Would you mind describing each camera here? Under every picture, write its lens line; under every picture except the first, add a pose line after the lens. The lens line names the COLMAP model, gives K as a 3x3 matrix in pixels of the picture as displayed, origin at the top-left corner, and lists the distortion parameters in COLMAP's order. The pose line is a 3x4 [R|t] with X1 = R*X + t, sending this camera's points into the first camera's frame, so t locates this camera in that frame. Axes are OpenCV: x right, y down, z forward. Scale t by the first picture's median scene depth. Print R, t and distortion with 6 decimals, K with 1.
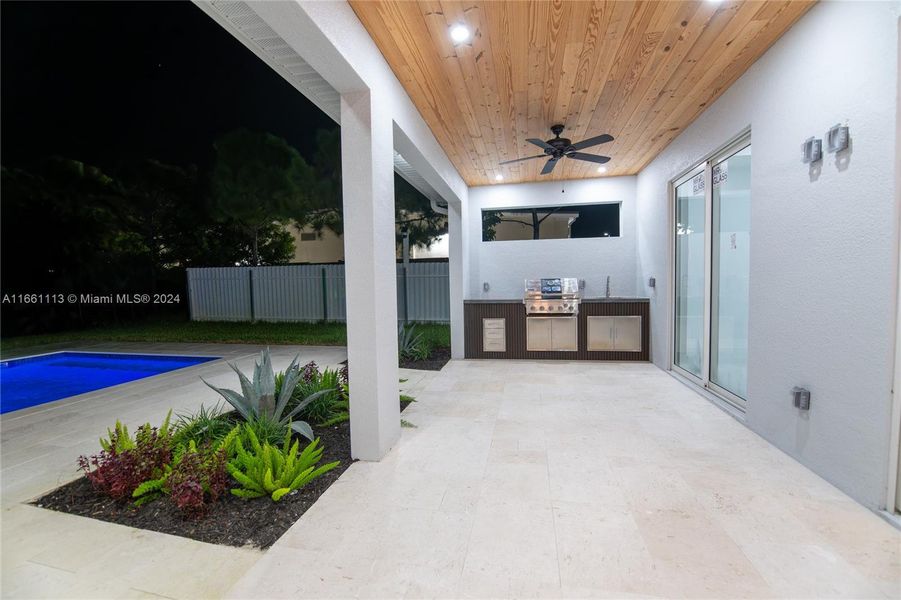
lens RADIAL K [[364.9, 0, 450.5], [0, 364.9, 300.0], [0, 0, 1]] dist [-0.015832, -0.000818]
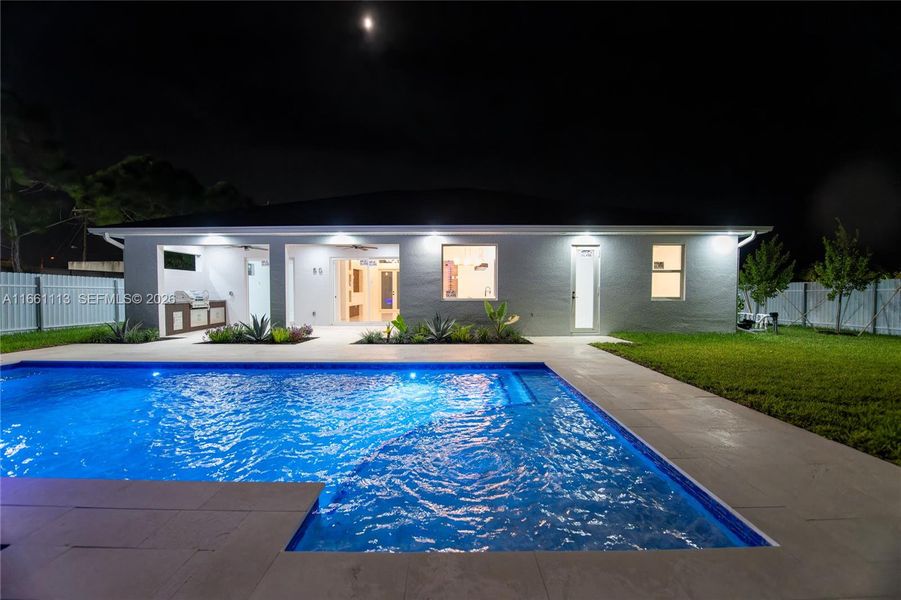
lens RADIAL K [[360.9, 0, 450.5], [0, 360.9, 300.0], [0, 0, 1]] dist [-0.012384, -0.000504]
pose [[-0.202757, -0.008848, 0.979189, -2.120284], [0.048949, 0.998618, 0.019160, 0.025569], [-0.978005, 0.051815, -0.202044, 0.006947]]
